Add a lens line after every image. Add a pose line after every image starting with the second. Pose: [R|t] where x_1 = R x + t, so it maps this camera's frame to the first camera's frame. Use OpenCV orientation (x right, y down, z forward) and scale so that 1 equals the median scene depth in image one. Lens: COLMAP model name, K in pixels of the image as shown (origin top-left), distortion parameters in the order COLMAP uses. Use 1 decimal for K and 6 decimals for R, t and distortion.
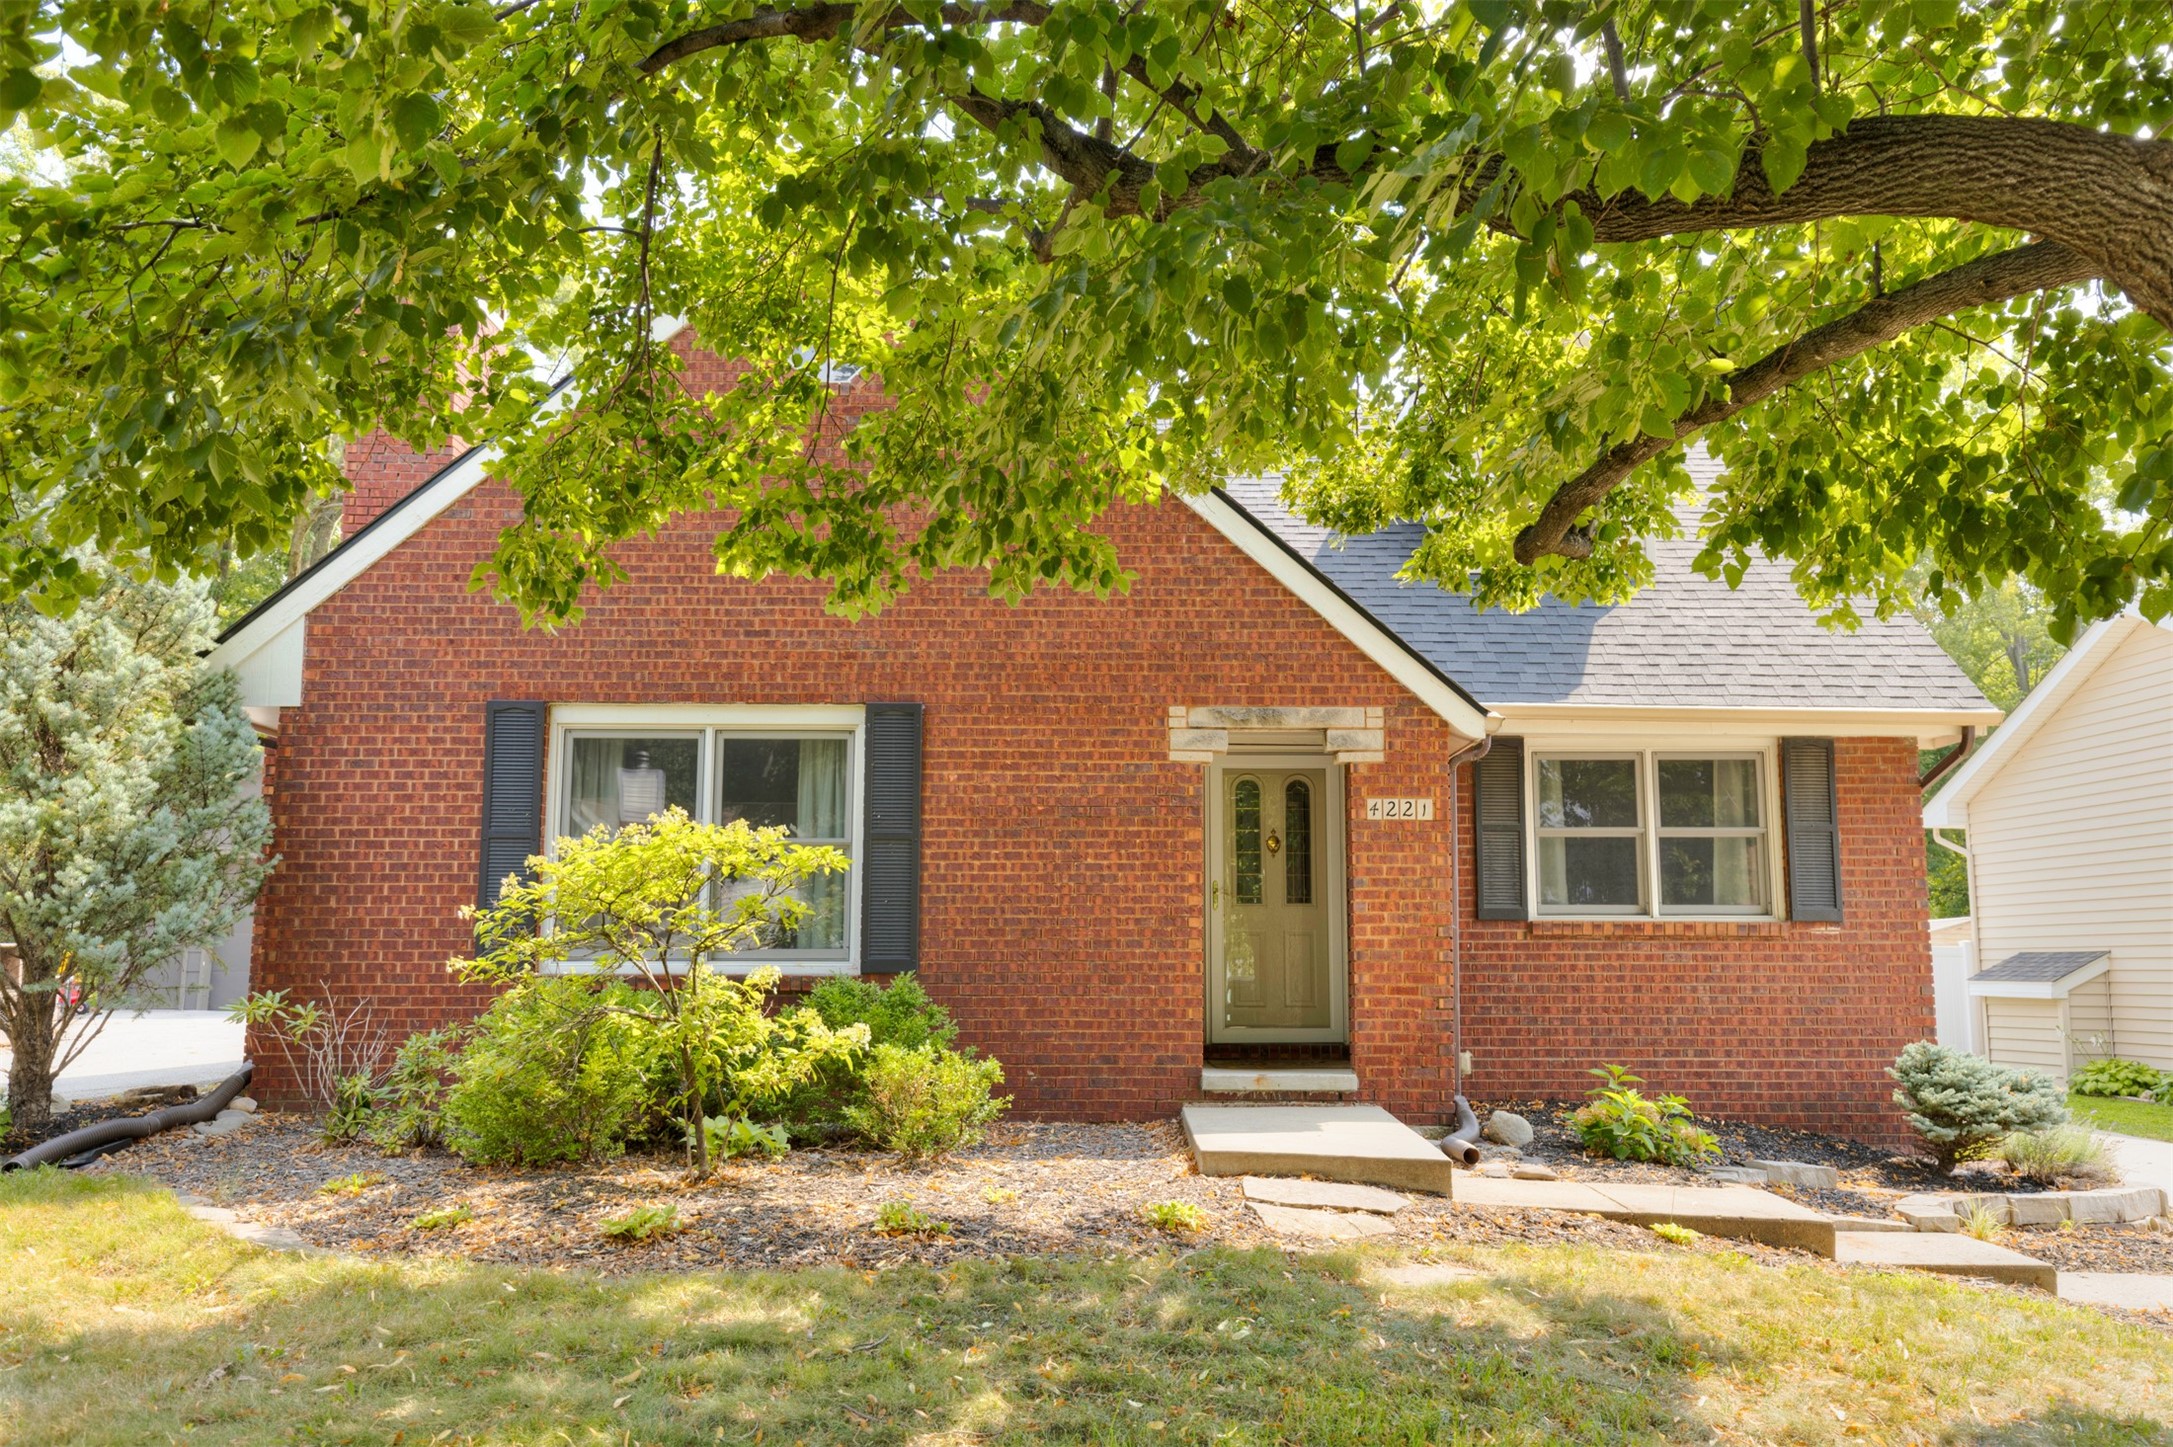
lens RADIAL K [[1667.0, 0, 1086.5], [0, 1667.0, 723.5], [0, 0, 1]] dist [0.061598, 0.001625]
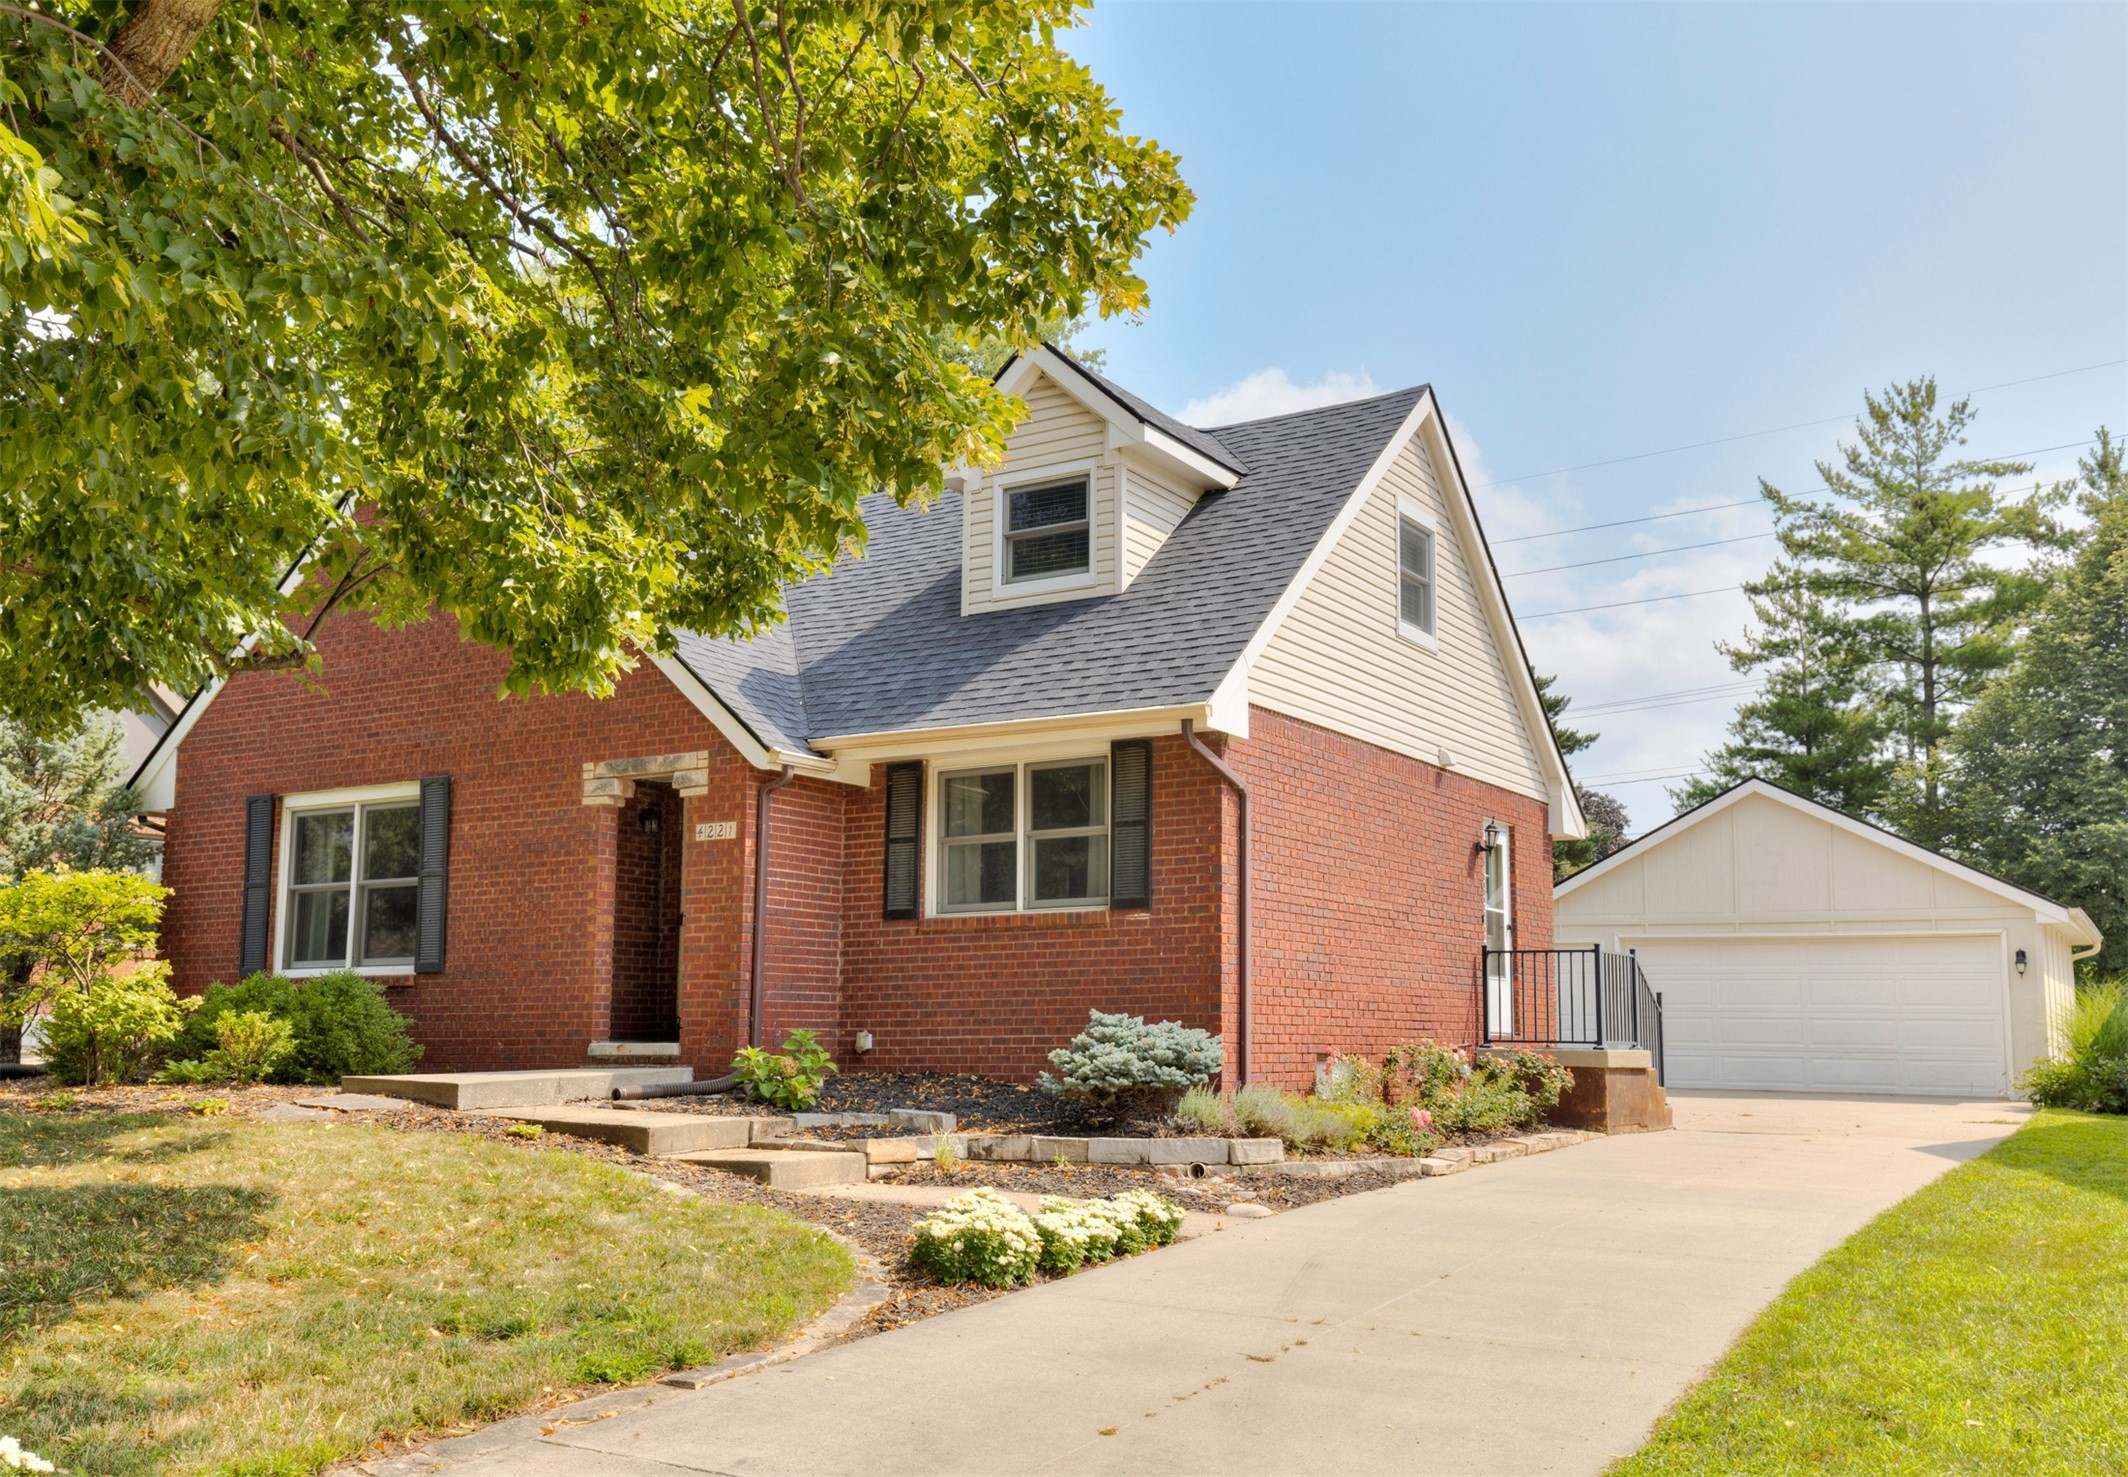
lens RADIAL K [[1915.4, 0, 1062.0], [0, 1915.4, 778.1], [0, 0, 1]] dist [0.074941, -0.002083]
pose [[0.845061, -0.074852, -0.529405, 1.157247], [0.079904, 0.996713, -0.013378, 0.050920], [0.528666, -0.030996, 0.848264, -0.074974]]
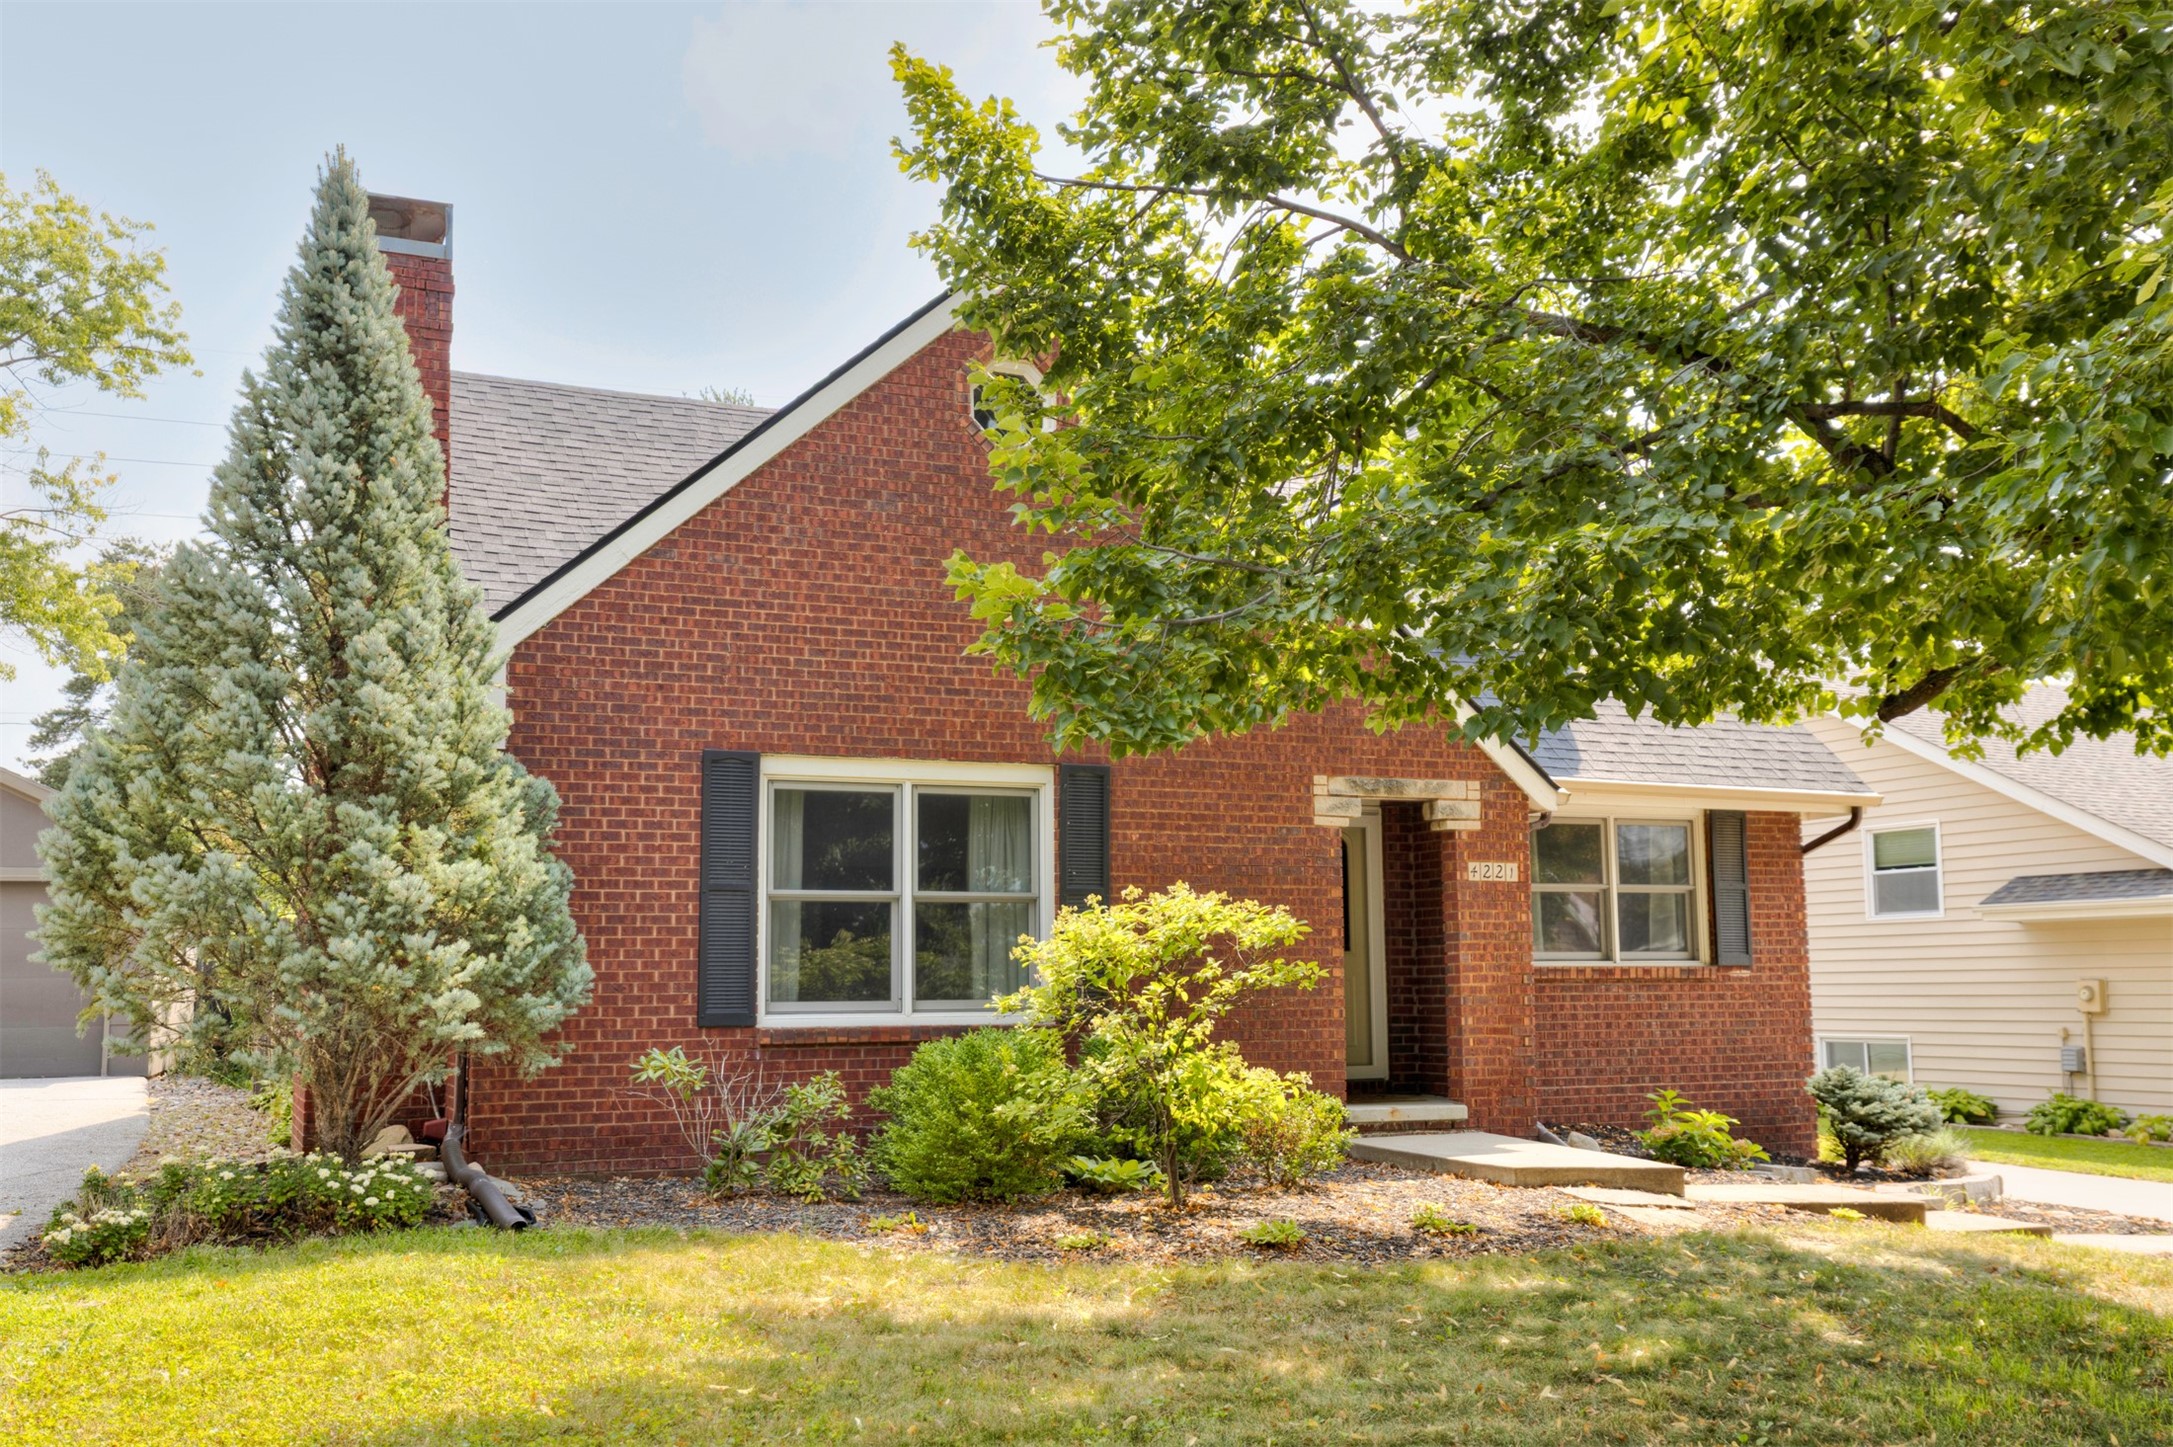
lens RADIAL K [[2103.7, 0, 1086.5], [0, 2103.7, 723.5], [0, 0, 1]] dist [0.107839, -0.005211]
pose [[0.923444, 0.038321, 0.381815, -0.618621], [-0.044904, 0.998956, 0.008344, -0.049074], [-0.381097, -0.024850, 0.924201, -0.222873]]
